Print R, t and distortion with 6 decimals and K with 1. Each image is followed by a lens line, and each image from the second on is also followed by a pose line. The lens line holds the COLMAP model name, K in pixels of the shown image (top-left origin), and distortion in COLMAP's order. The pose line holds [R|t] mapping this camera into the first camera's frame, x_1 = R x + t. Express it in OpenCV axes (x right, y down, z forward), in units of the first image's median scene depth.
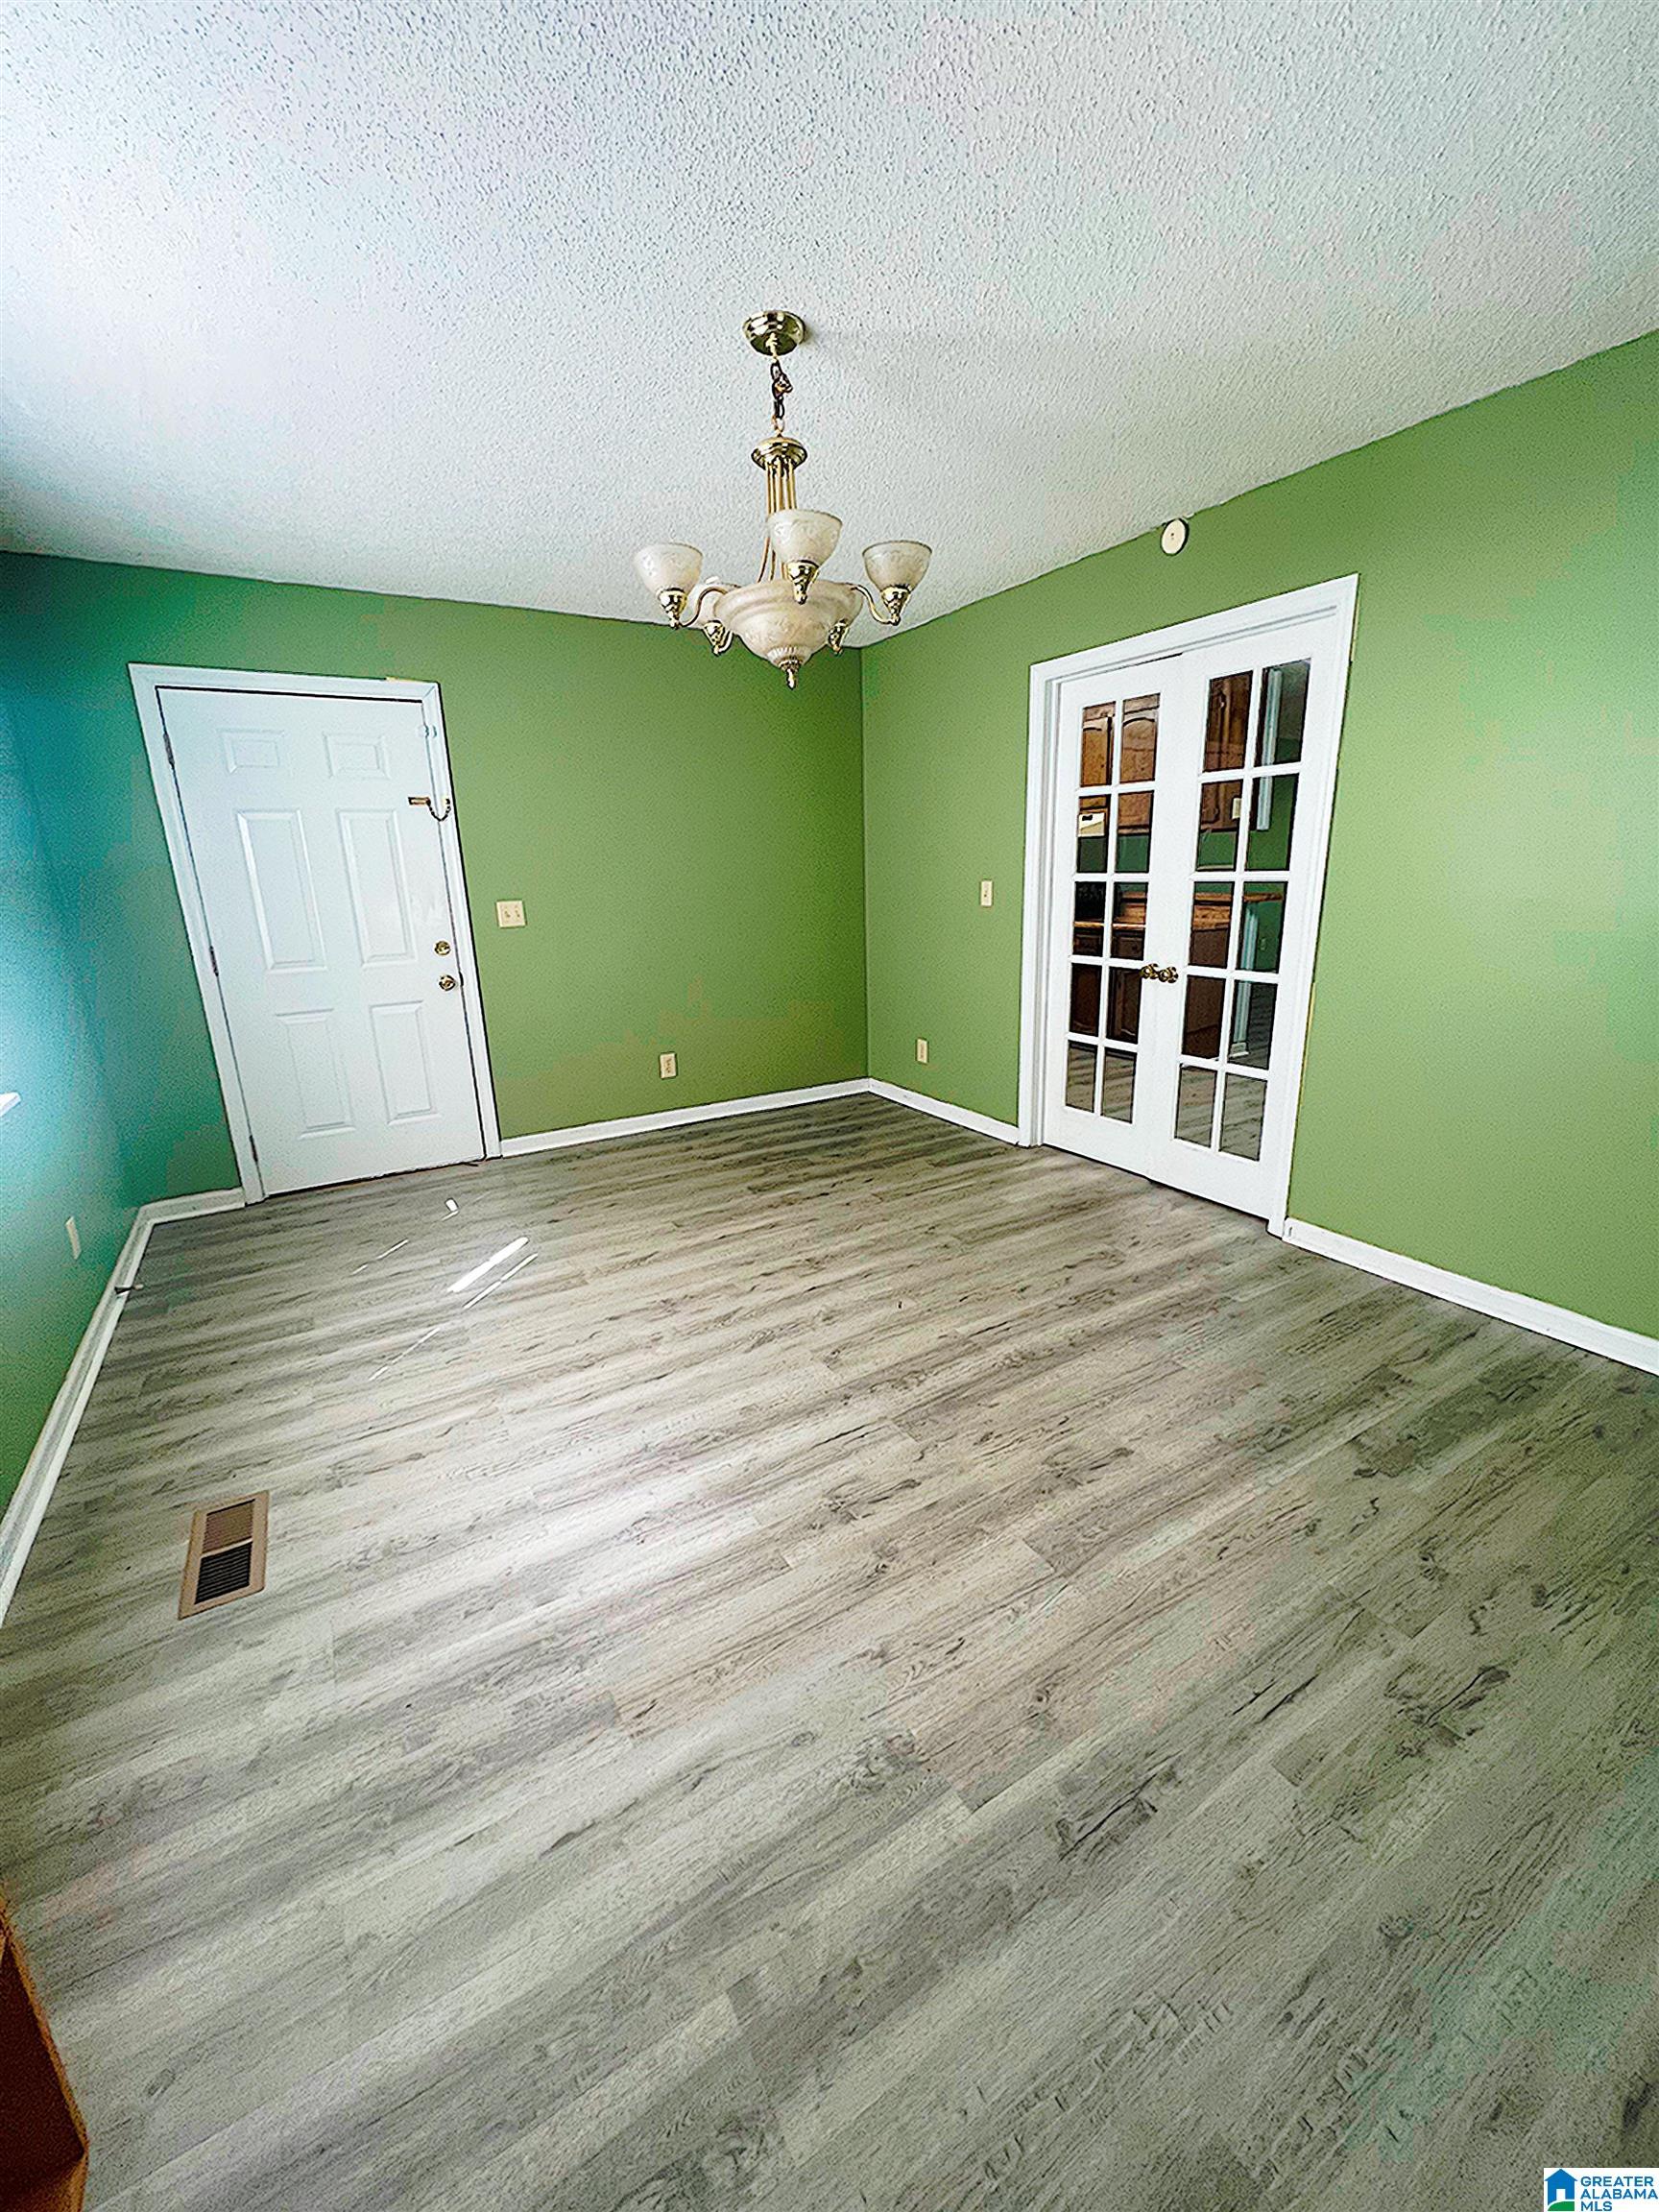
lens RADIAL K [[885.0, 0, 830.9], [0, 885.0, 1102.6], [0, 0, 1]] dist [-0.000284, 0.000602]
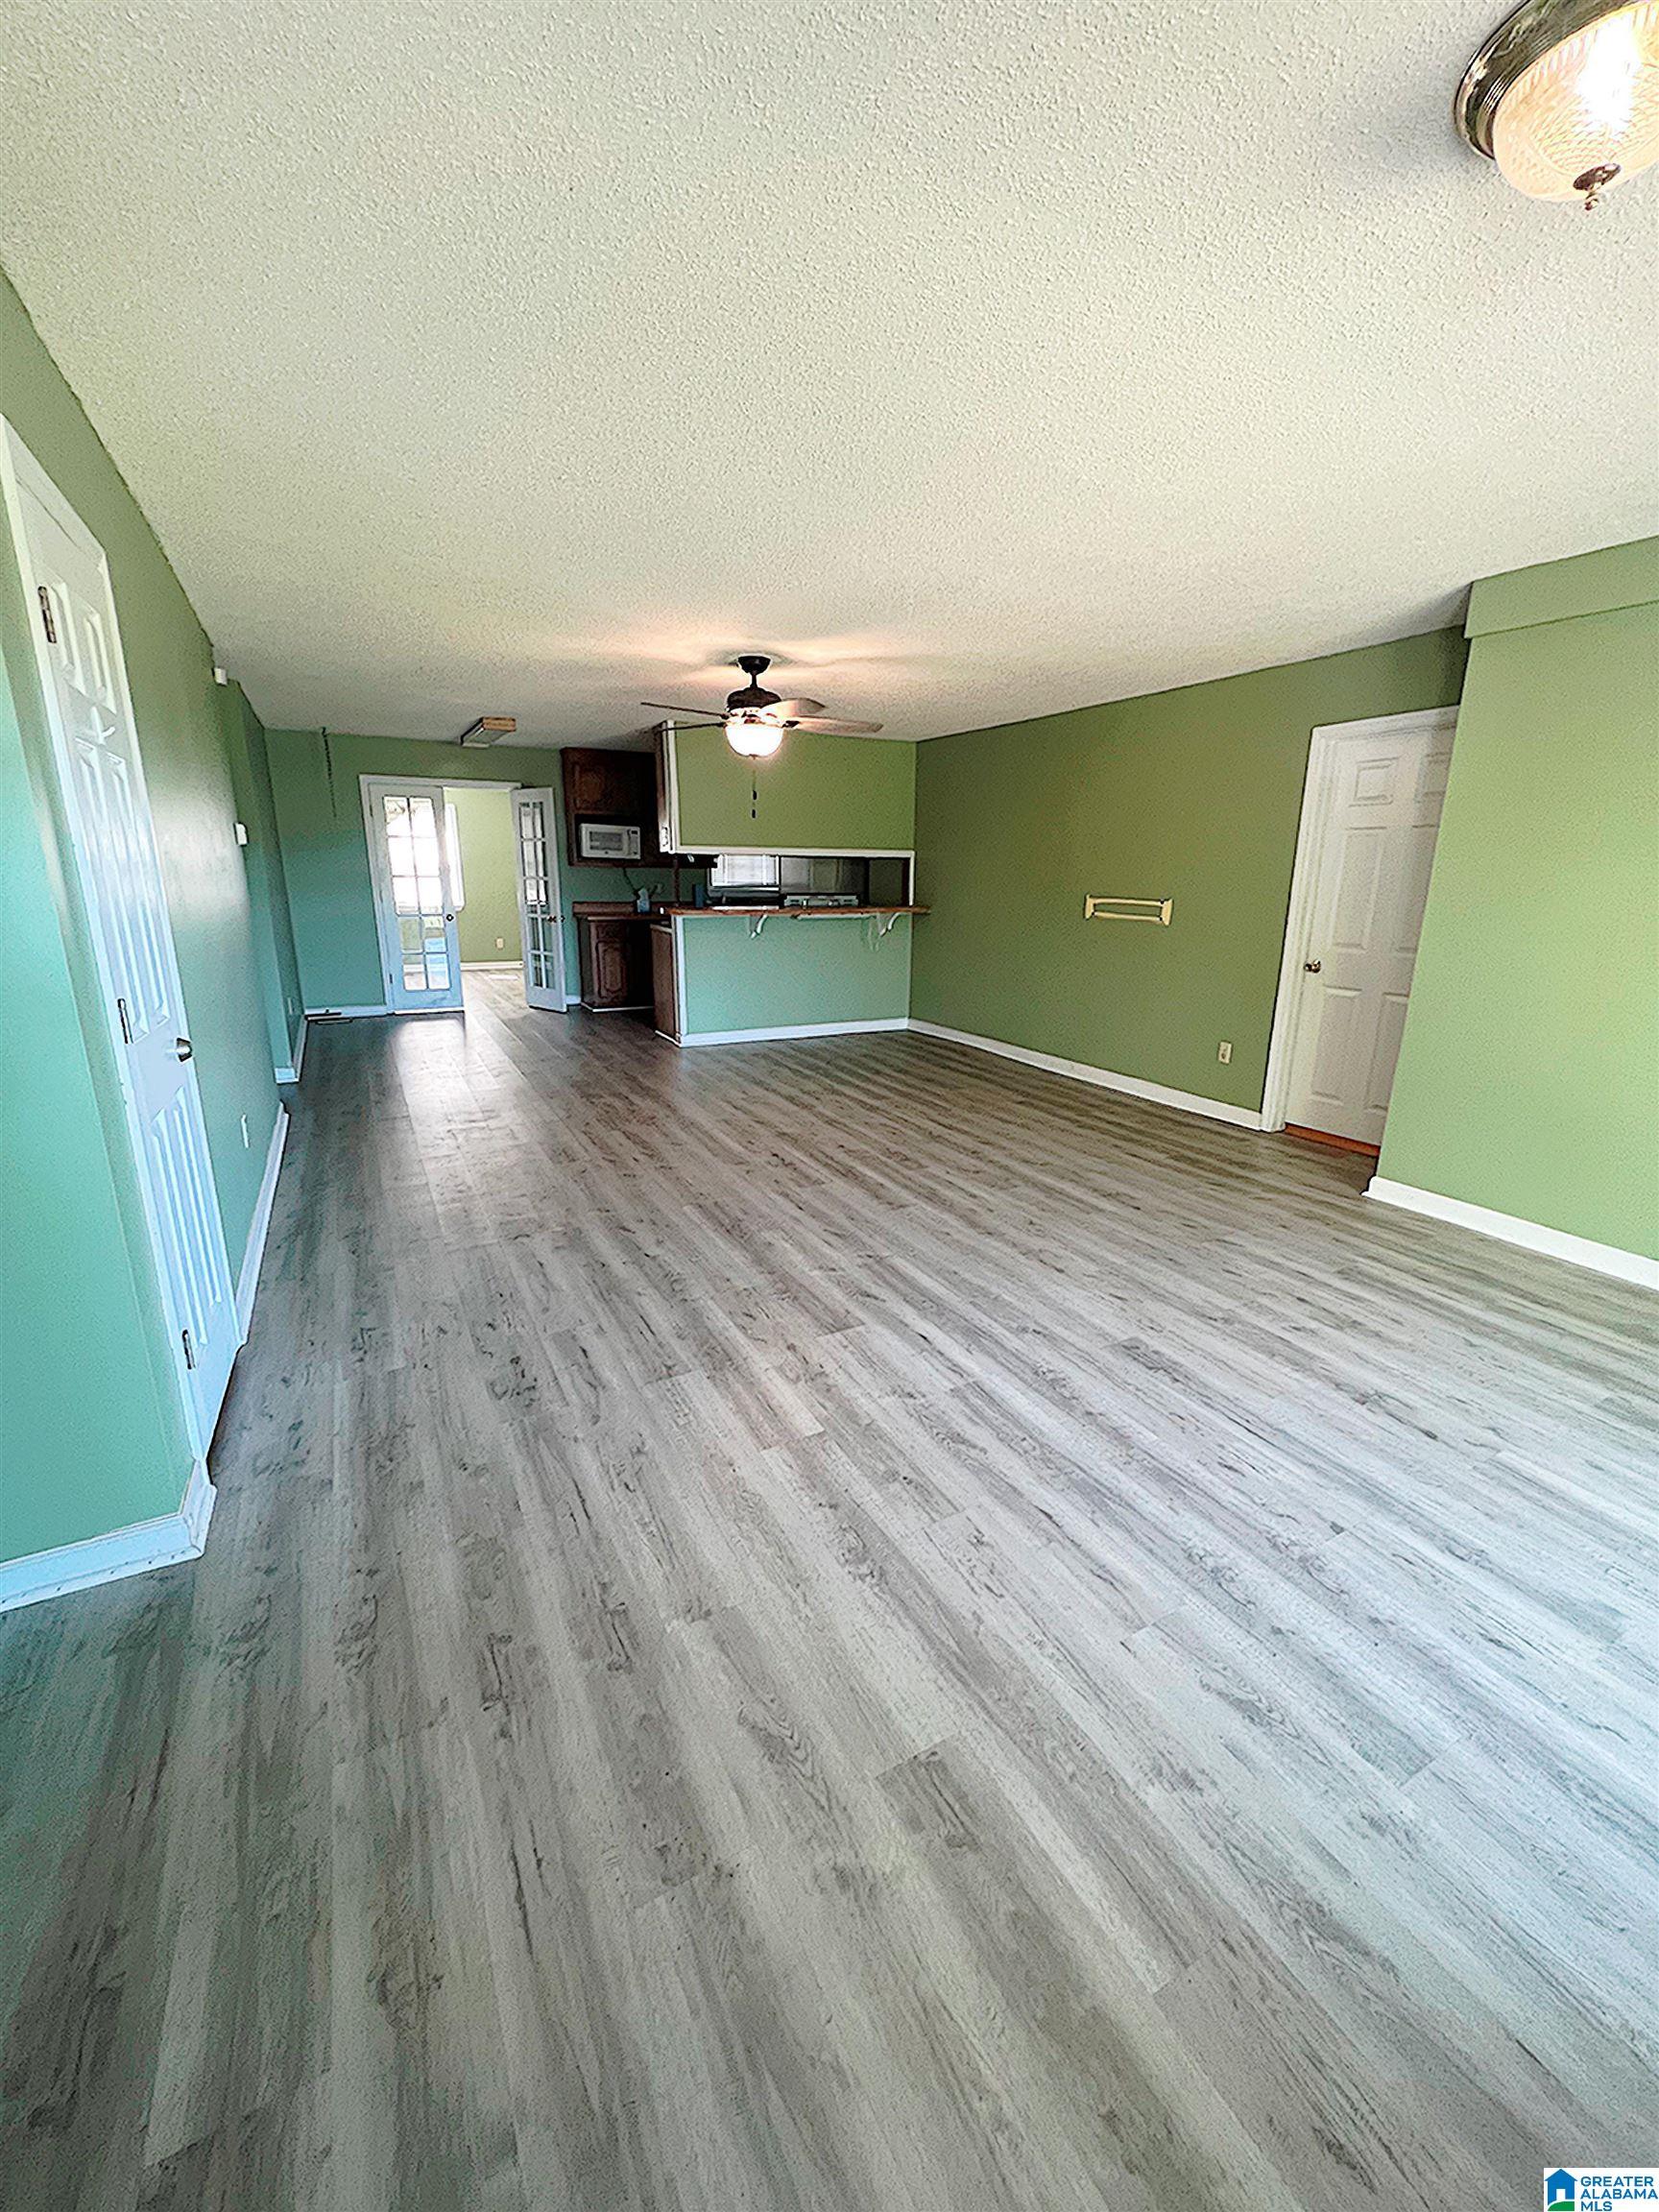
lens RADIAL K [[885.0, 0, 831.8], [0, 885.0, 1101.5], [0, 0, 1]] dist [-0.000284, 0.000602]
pose [[-0.048870, 0.278084, -0.959313, 1.202043], [-0.264831, 0.922476, 0.280897, -0.383478], [0.963056, 0.267783, 0.028563, 1.149172]]
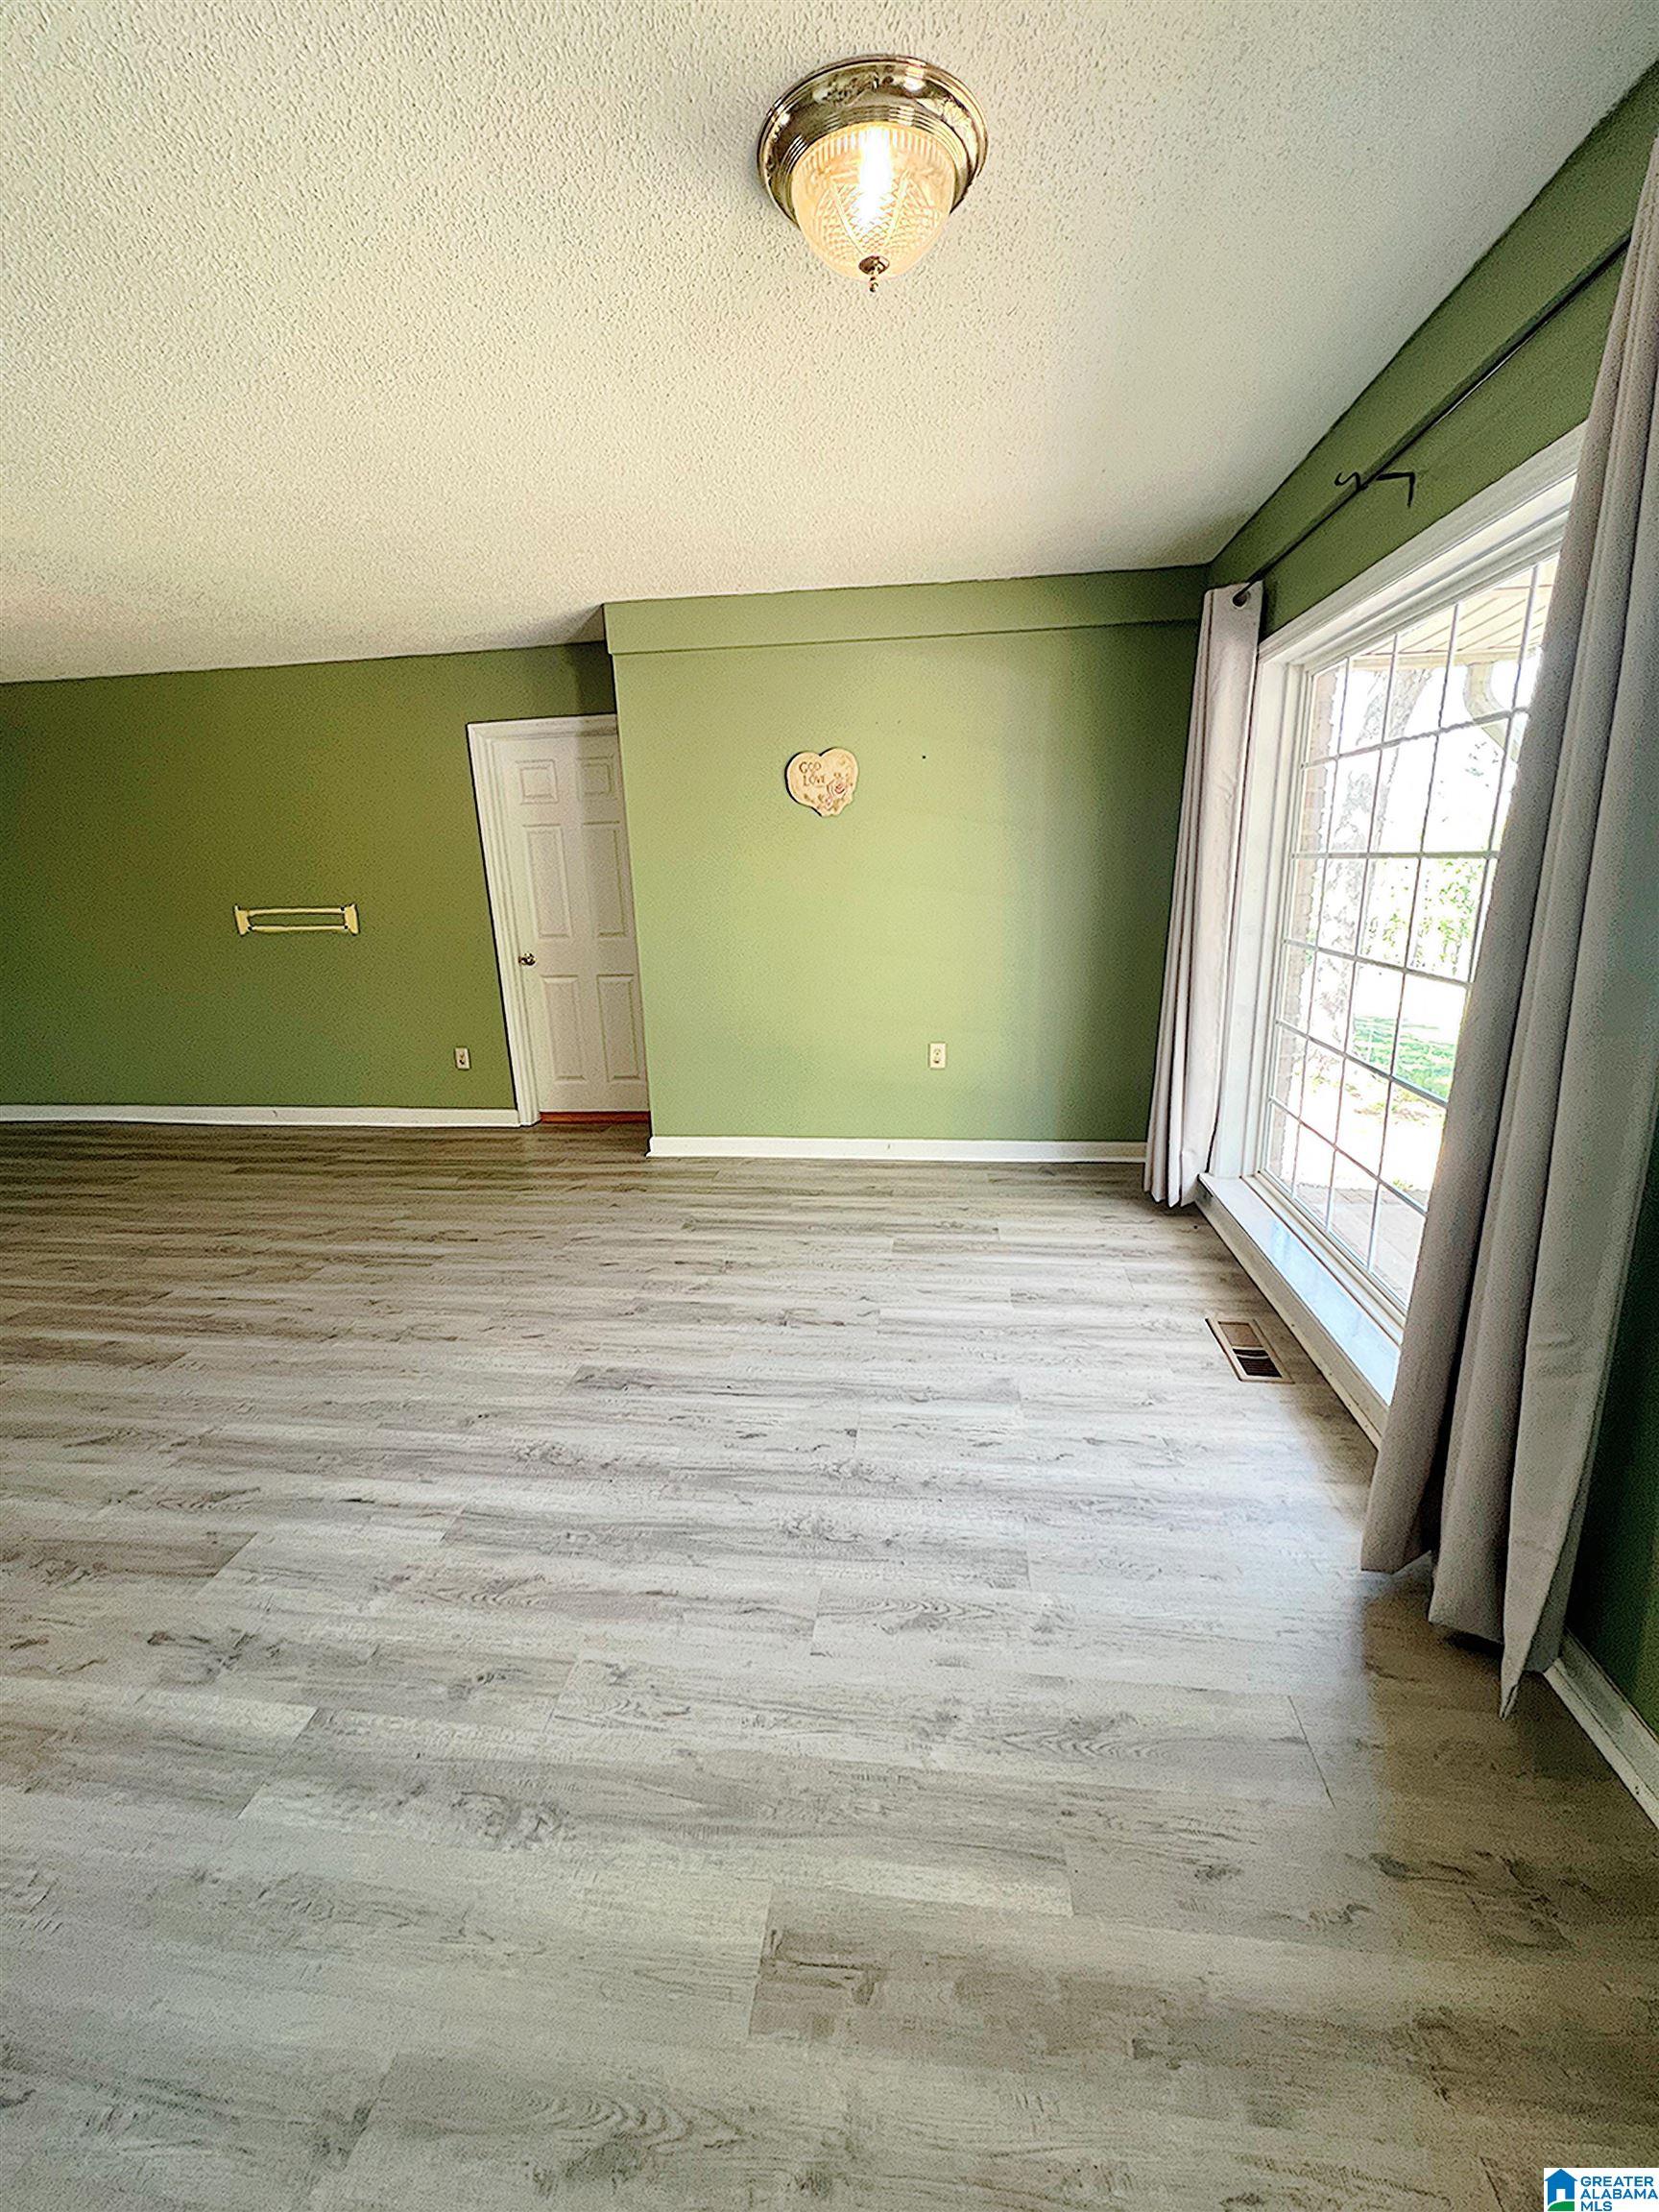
lens RADIAL K [[885.0, 0, 829.9], [0, 885.0, 1103.7], [0, 0, 1]] dist [-0.000284, 0.000602]
pose [[0.785457, 0.165161, -0.596473, 0.822454], [-0.151602, 0.985719, 0.073307, -0.270235], [0.600062, 0.032847, 0.799279, 0.820688]]
